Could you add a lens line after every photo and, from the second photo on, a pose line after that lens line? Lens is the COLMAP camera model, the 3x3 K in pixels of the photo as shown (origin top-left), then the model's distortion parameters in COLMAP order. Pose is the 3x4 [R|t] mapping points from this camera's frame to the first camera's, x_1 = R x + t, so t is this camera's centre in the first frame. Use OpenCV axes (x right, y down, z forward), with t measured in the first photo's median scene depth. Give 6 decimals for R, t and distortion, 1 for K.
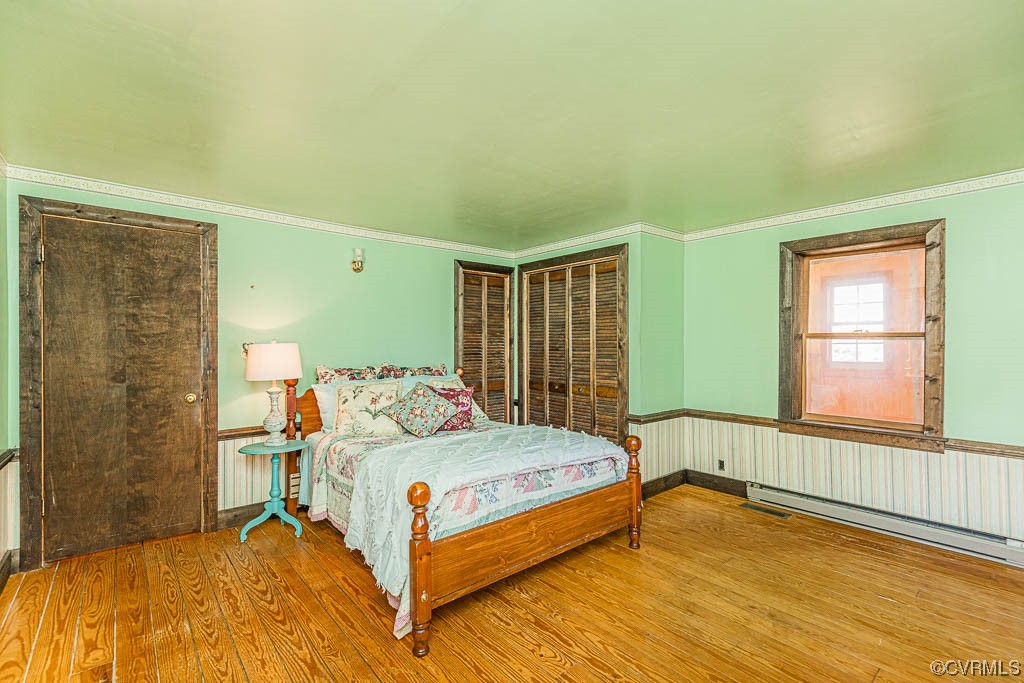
lens RADIAL K [[465.6, 0, 515.0], [0, 465.6, 349.5], [0, 0, 1]] dist [0.000733, -0.000149]
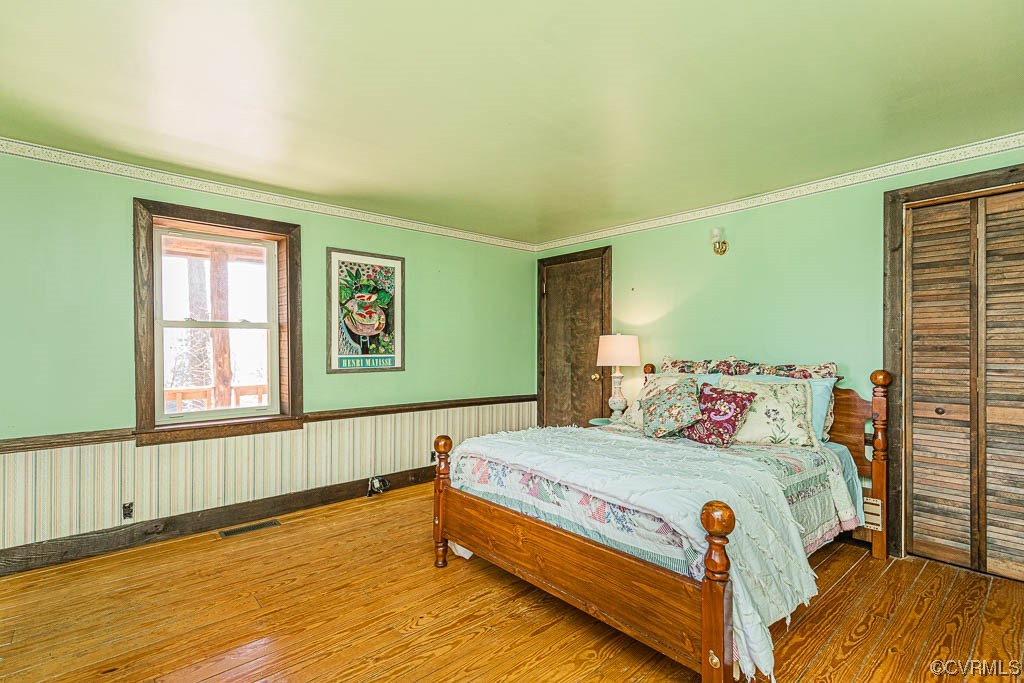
lens RADIAL K [[480.2, 0, 510.5], [0, 480.2, 348.2], [0, 0, 1]] dist [0.002228, 0.000147]
pose [[0.004588, -0.001051, -0.999989, 0.774800], [-0.014704, 0.999891, -0.001119, 0.027087], [0.999881, 0.014709, 0.004572, 0.797396]]
